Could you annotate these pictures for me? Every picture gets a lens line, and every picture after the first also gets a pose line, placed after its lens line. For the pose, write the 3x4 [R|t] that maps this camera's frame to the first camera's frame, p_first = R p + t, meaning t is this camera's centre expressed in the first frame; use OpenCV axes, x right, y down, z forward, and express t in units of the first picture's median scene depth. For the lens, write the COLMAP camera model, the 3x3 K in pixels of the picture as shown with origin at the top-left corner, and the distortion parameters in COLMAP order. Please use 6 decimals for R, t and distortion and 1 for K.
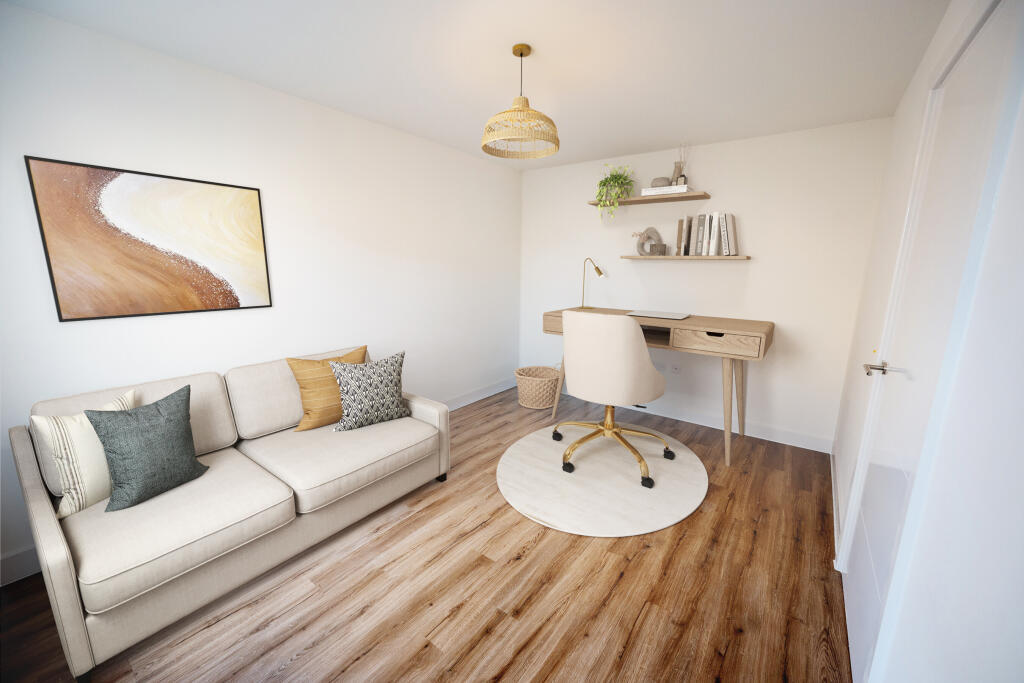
lens RADIAL K [[406.4, 0, 509.2], [0, 406.4, 345.2], [0, 0, 1]] dist [0.000064, 0.000004]
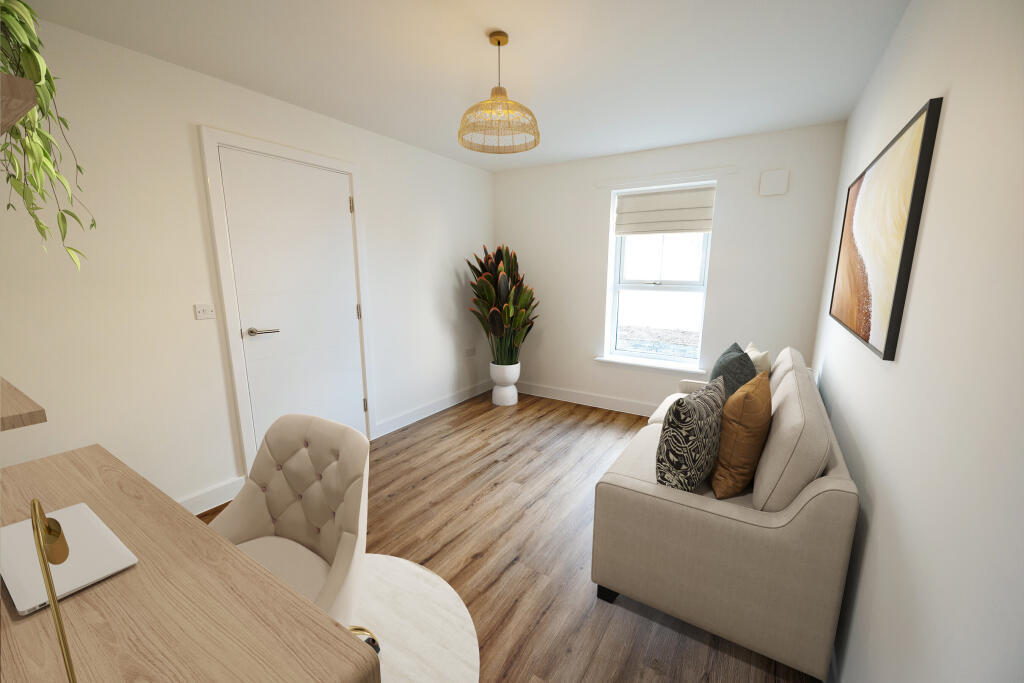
lens RADIAL K [[406.4, 0, 513.5], [0, 406.4, 344.6], [0, 0, 1]] dist [0.000064, 0.000004]
pose [[-0.996793, 0.002731, -0.079979, 0.080033], [-0.027814, 0.925286, 0.378250, -0.475252], [0.075036, 0.379261, -0.922242, 2.366255]]
